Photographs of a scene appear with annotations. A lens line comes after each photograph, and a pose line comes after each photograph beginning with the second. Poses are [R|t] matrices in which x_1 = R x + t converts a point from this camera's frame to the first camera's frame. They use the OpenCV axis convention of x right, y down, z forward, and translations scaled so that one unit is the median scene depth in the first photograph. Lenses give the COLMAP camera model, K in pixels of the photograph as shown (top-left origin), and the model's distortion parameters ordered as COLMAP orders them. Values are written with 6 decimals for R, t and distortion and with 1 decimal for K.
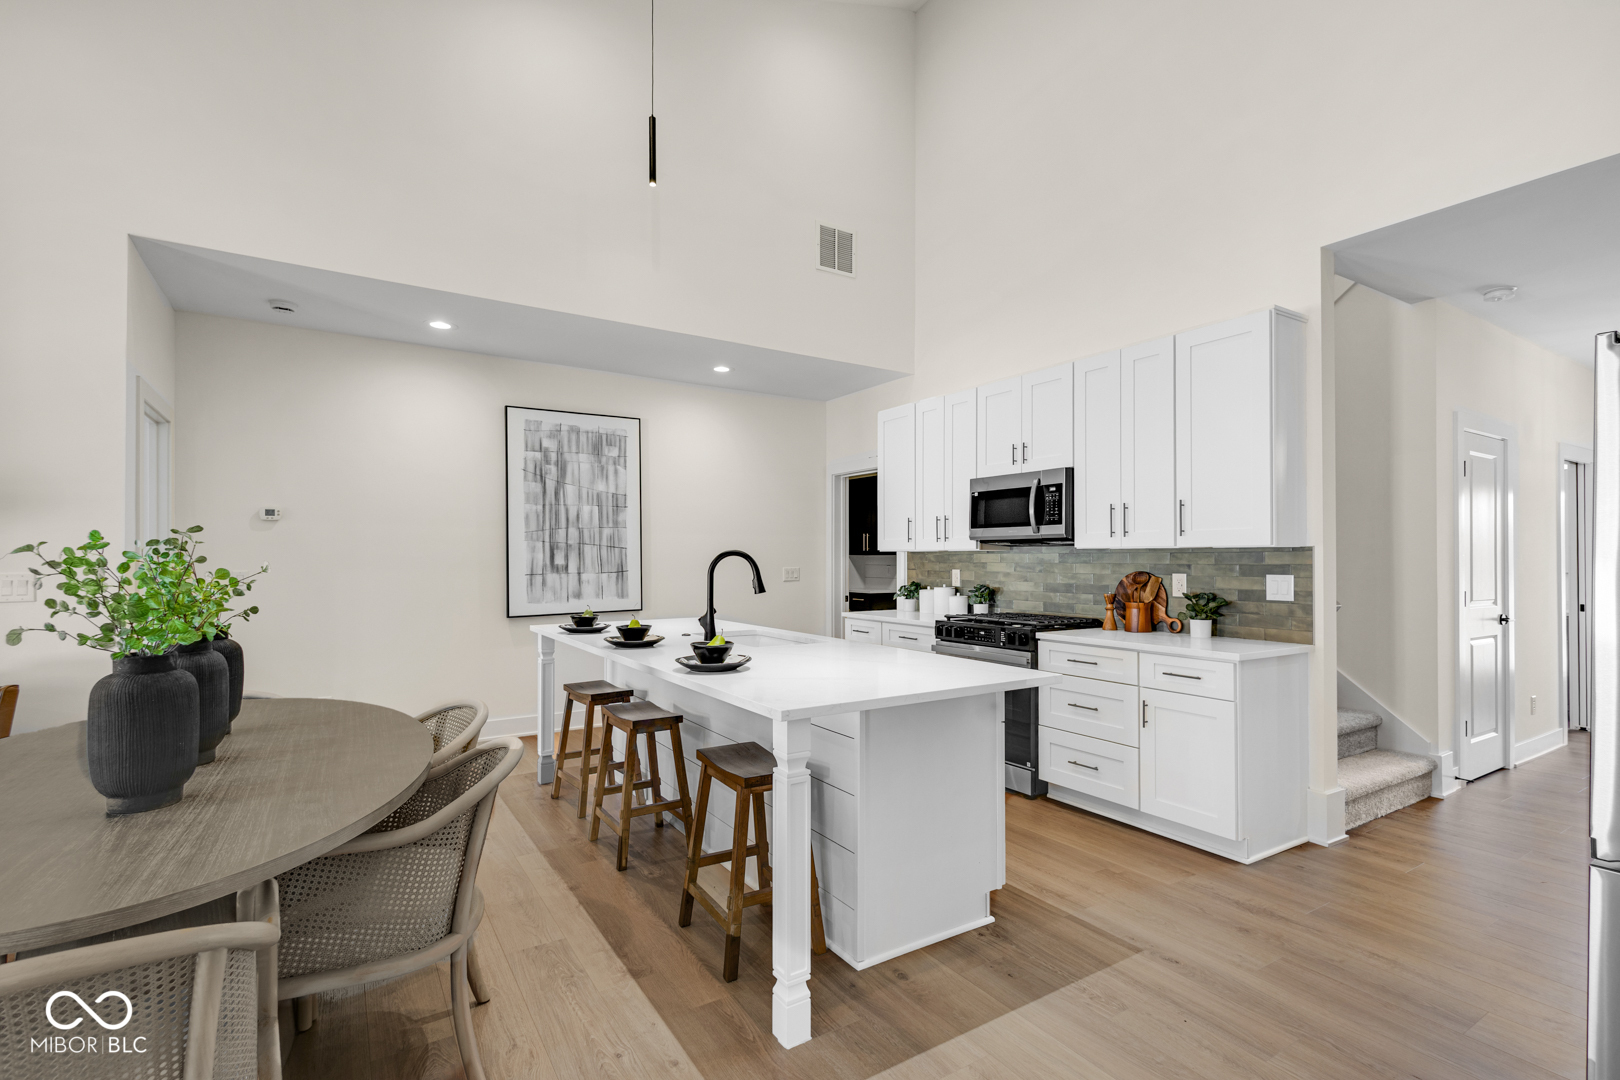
lens RADIAL K [[762.4, 0, 813.5], [0, 762.4, 554.4], [0, 0, 1]] dist [0.004468, 0.000656]
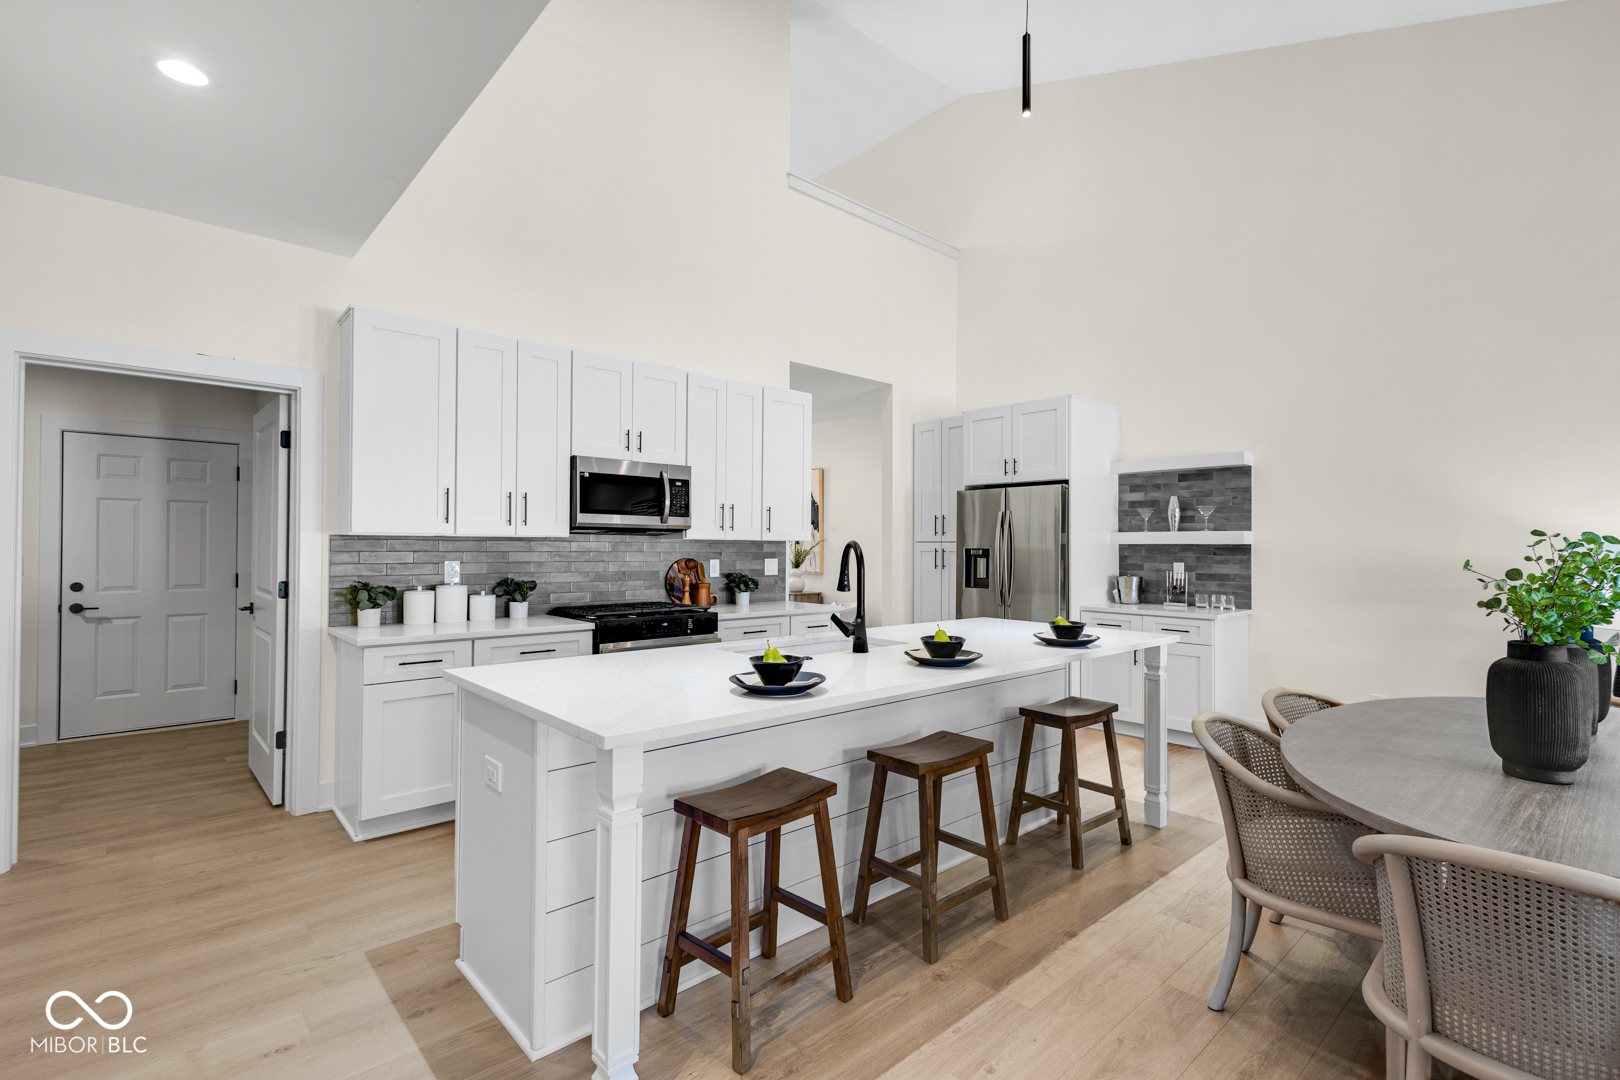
lens RADIAL K [[747.9, 0, 810.0], [0, 747.9, 540.0], [0, 0, 1]] dist [0.004975, -0.000555]
pose [[-0.171496, 0.009876, 0.985135, -0.691395], [-0.011690, 0.999859, -0.012059, 0.004786], [-0.985115, -0.013584, -0.171357, 0.906095]]
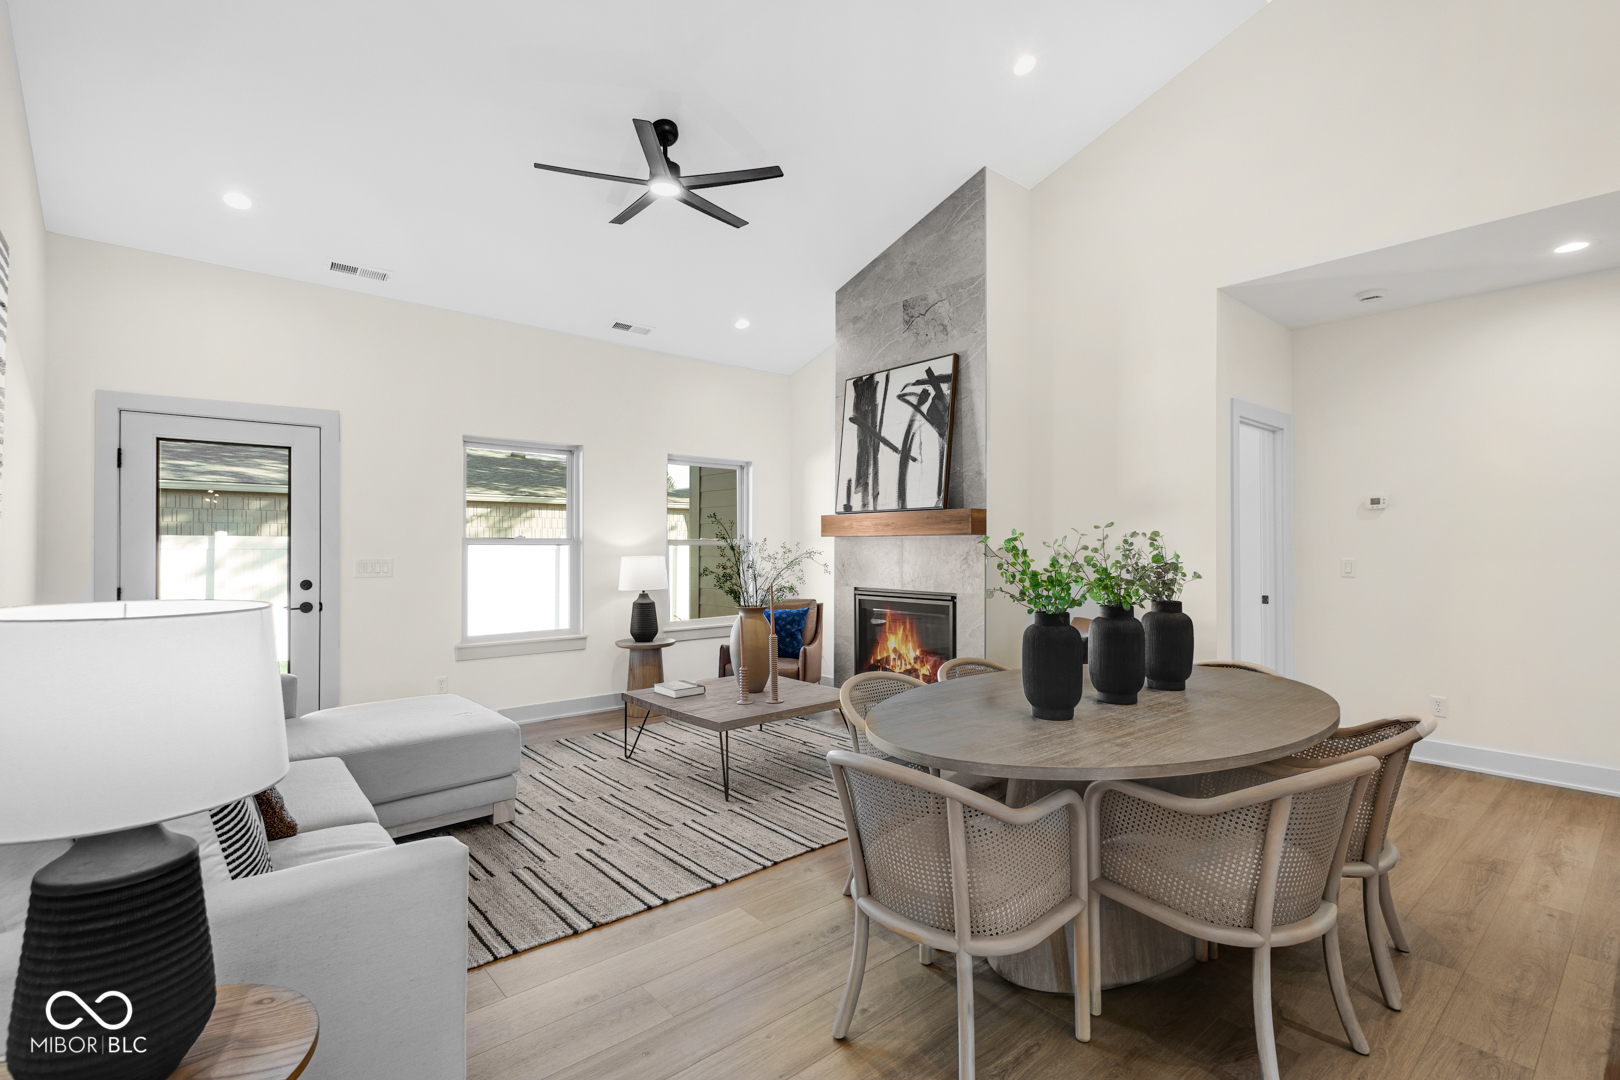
lens RADIAL K [[743.5, 0, 797.7], [0, 743.5, 536.7], [0, 0, 1]] dist [0.001750, -0.000034]
pose [[0.129399, -0.014081, -0.991493, 0.160593], [0.004988, 0.999896, -0.013549, 0.001109], [0.991580, -0.003192, 0.129456, 0.118518]]
